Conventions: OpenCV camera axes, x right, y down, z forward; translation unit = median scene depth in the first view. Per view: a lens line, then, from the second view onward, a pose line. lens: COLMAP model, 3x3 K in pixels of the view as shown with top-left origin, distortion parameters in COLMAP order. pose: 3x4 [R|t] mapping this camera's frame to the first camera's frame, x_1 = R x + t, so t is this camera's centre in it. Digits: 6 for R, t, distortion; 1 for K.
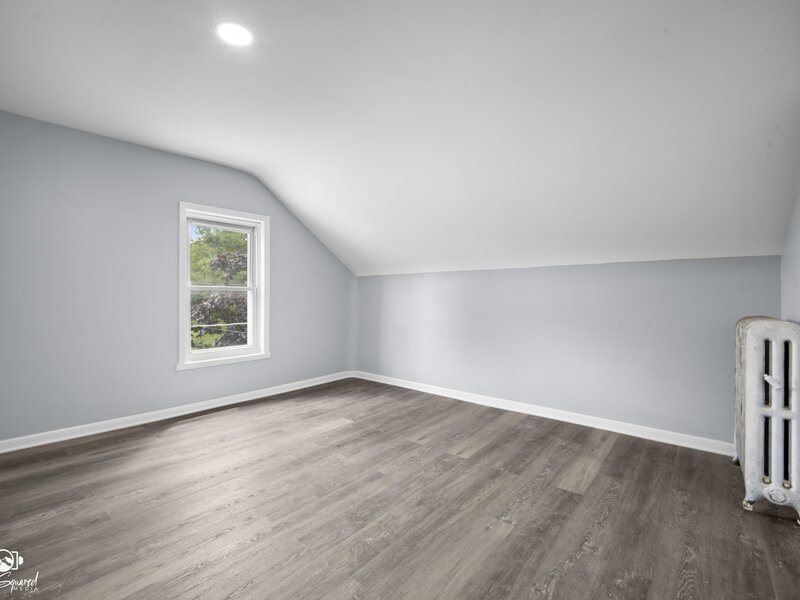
lens RADIAL K [[376.4, 0, 400.0], [0, 376.4, 298.6], [0, 0, 1]] dist [-0.005257, -0.001299]
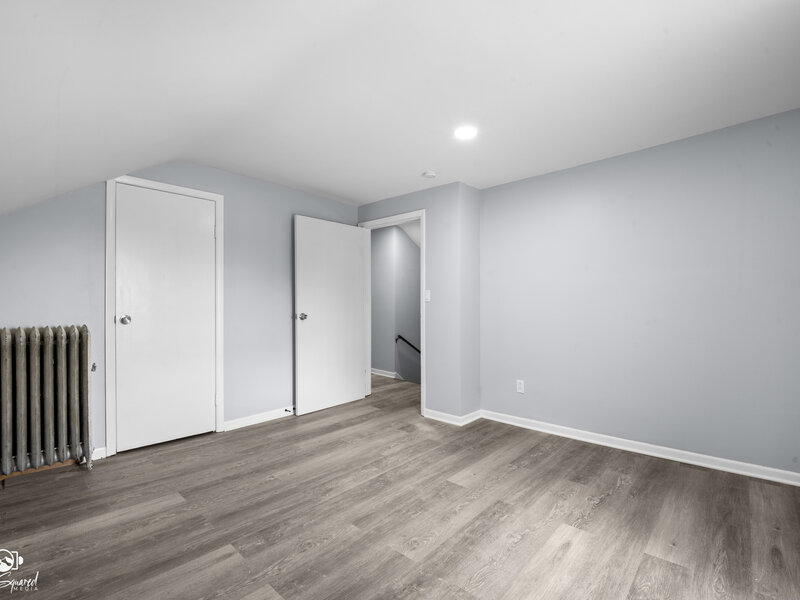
lens RADIAL K [[376.4, 0, 400.1], [0, 376.4, 302.9], [0, 0, 1]] dist [-0.005257, -0.001299]
pose [[-0.998363, -0.004041, 0.057060, -0.197617], [-0.004030, 0.999992, 0.000308, -0.027044], [-0.057061, 0.000078, -0.998371, 1.862245]]
